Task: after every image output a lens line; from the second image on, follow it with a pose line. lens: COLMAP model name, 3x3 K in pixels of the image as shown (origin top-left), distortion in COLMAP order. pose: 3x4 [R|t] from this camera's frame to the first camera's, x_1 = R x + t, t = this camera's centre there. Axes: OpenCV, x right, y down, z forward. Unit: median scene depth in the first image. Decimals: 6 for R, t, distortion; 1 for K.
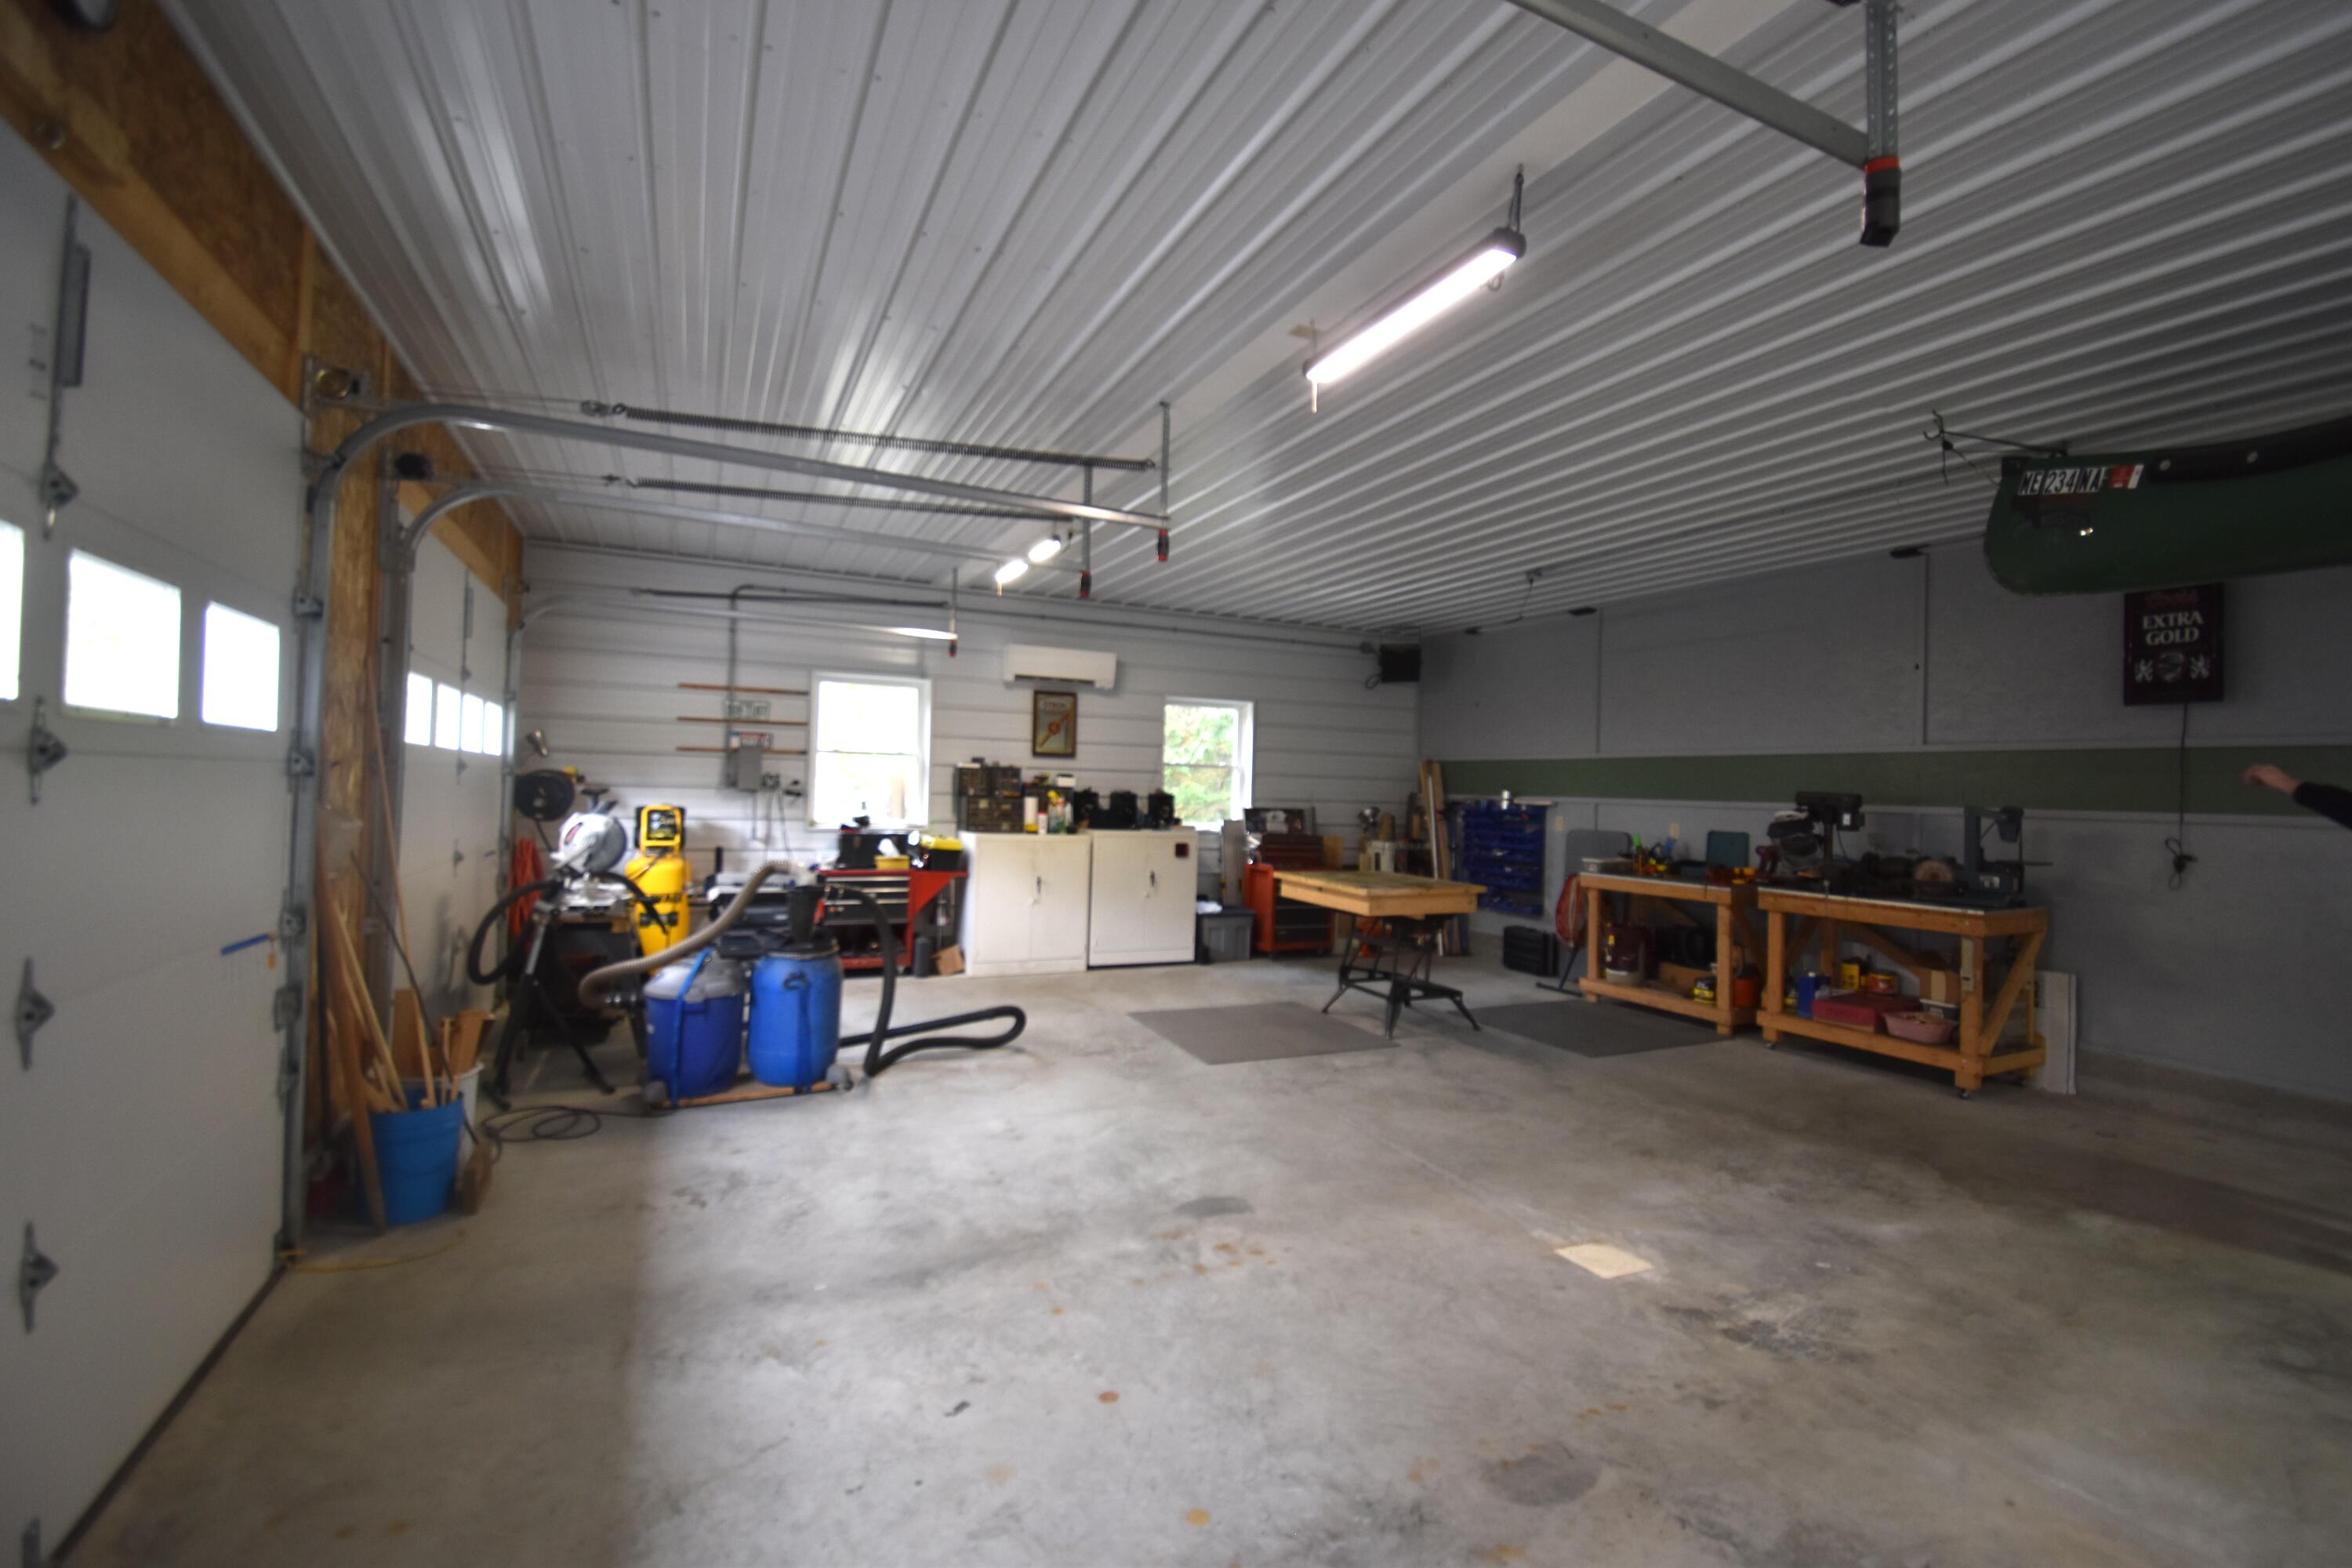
lens RADIAL K [[1036.5, 0, 1190.7], [0, 1036.5, 773.1], [0, 0, 1]] dist [-0.000428, -0.000089]
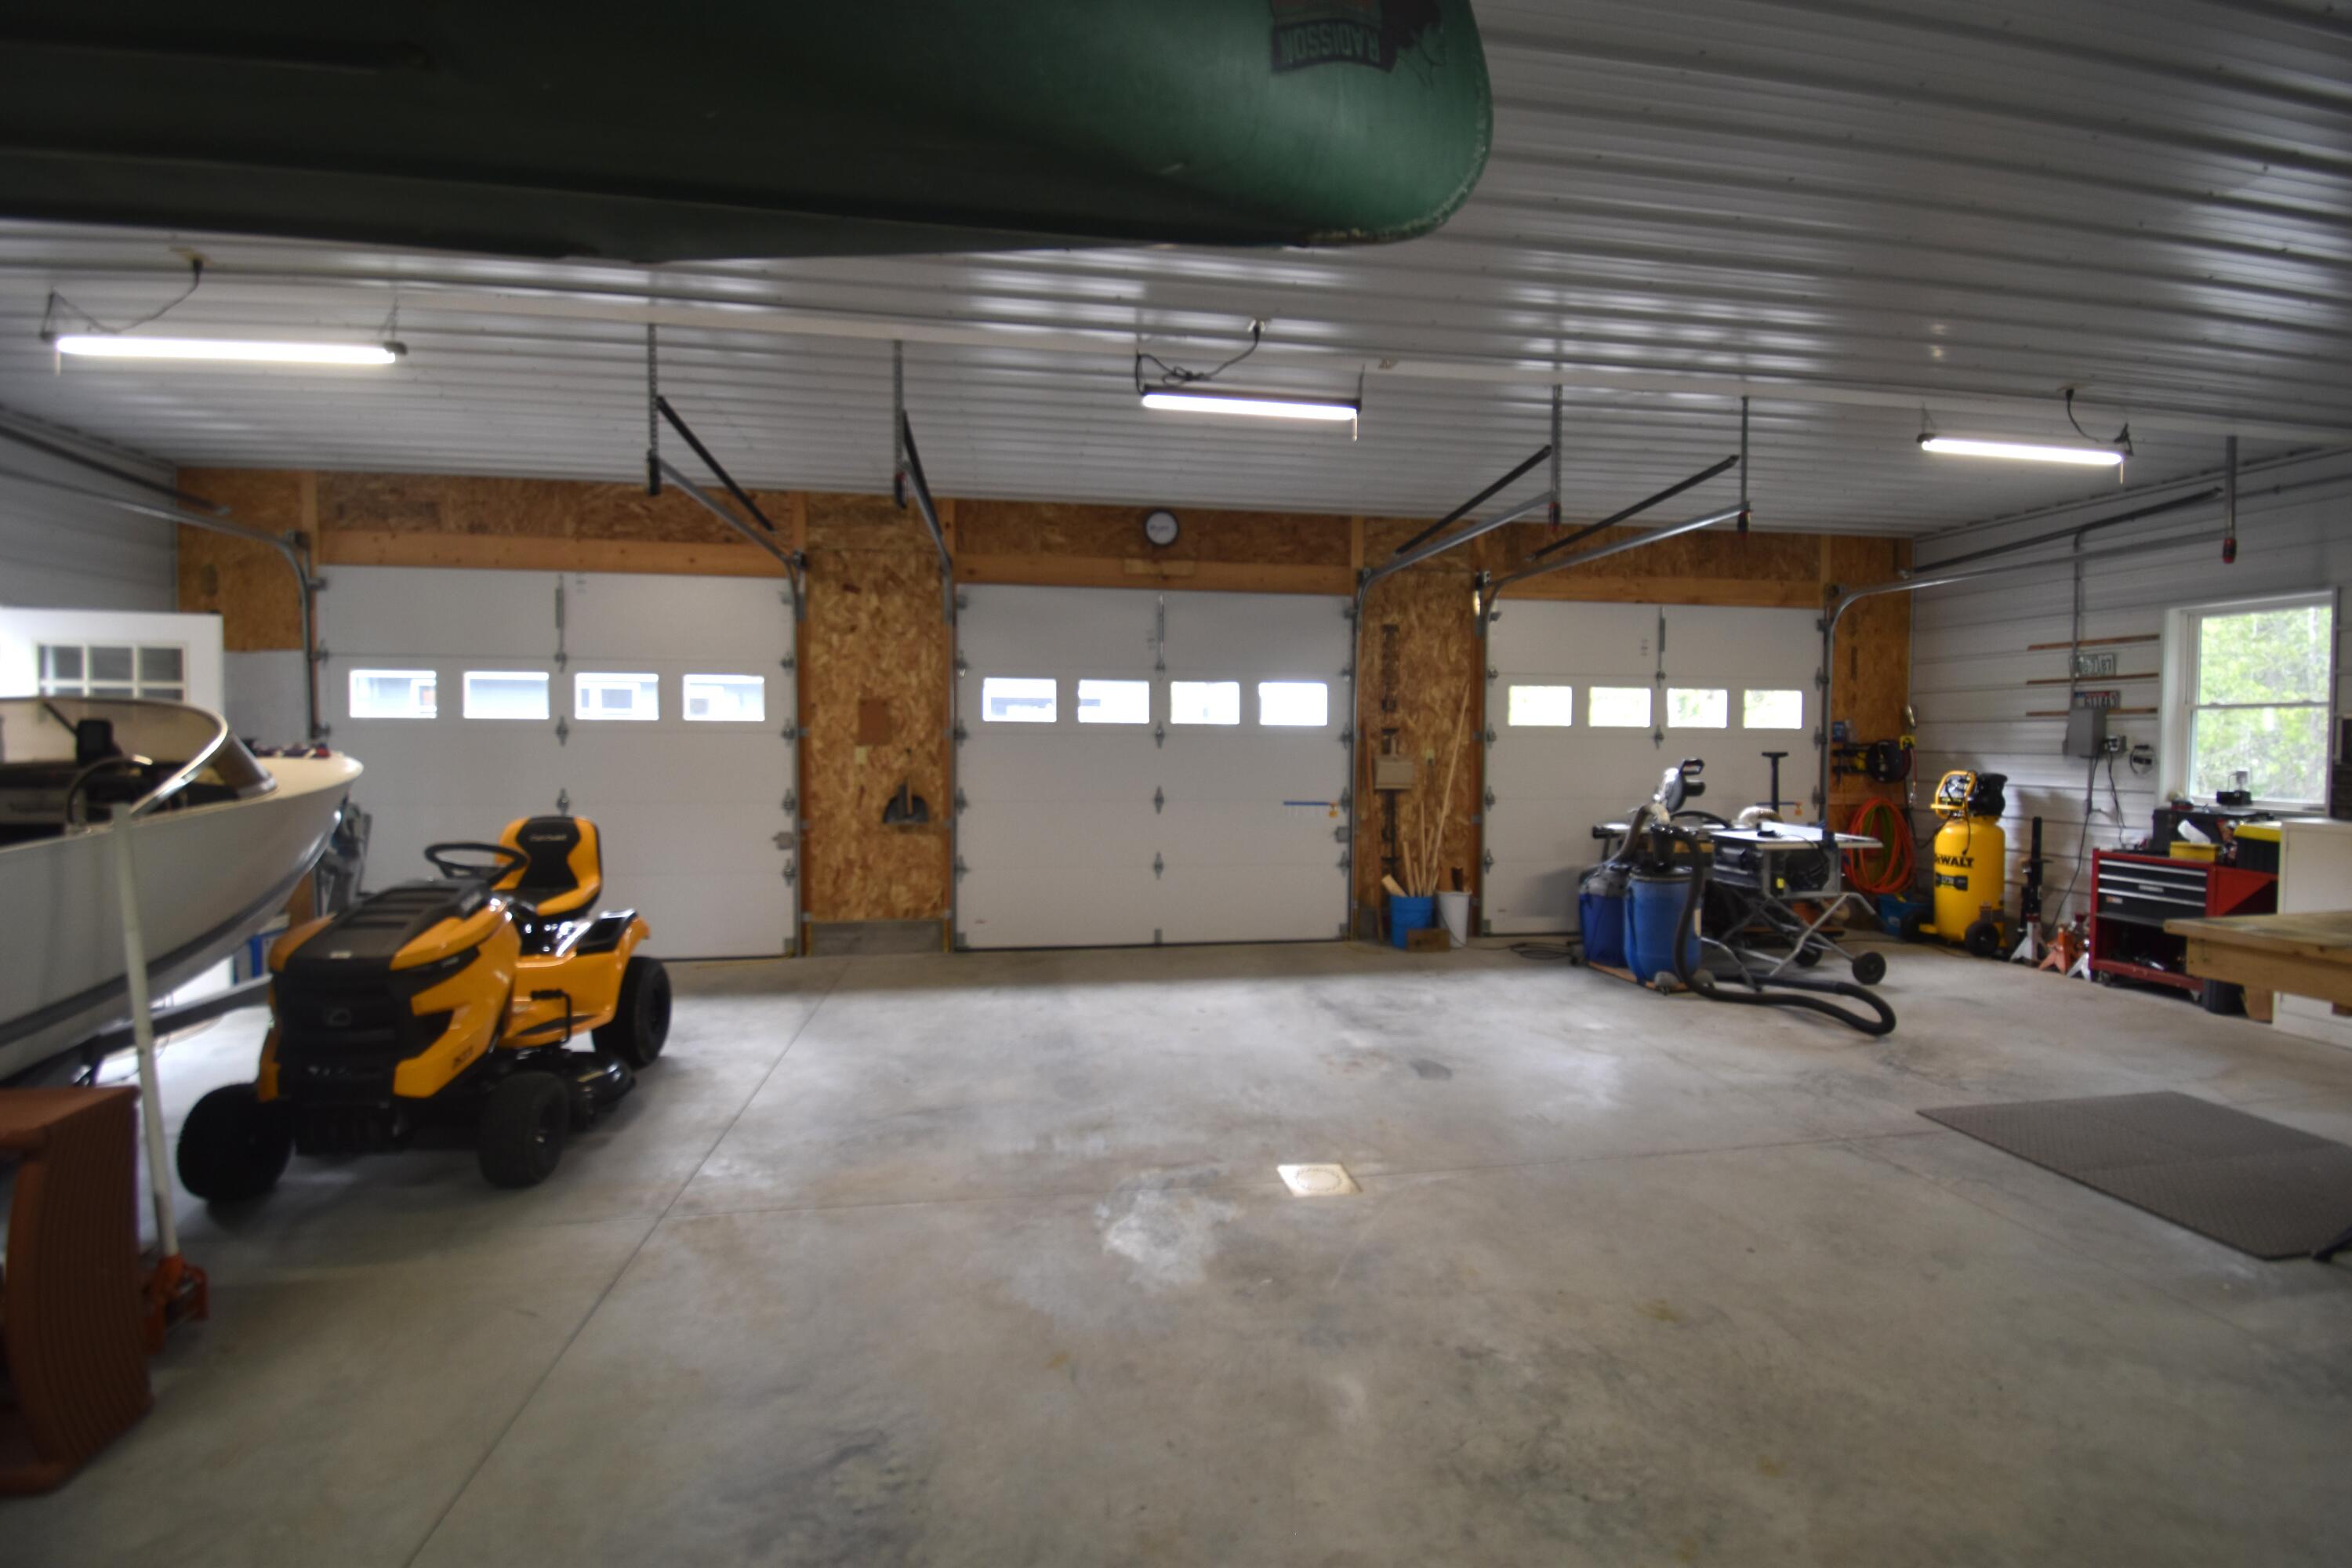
lens RADIAL K [[1036.5, 0, 1192.8], [0, 1036.5, 775.9], [0, 0, 1]] dist [-0.000428, -0.000089]
pose [[-0.280362, 0.005092, -0.959881, 0.640853], [0.002064, 0.999987, 0.004702, 0.027602], [0.959892, -0.000663, -0.280369, 0.527109]]
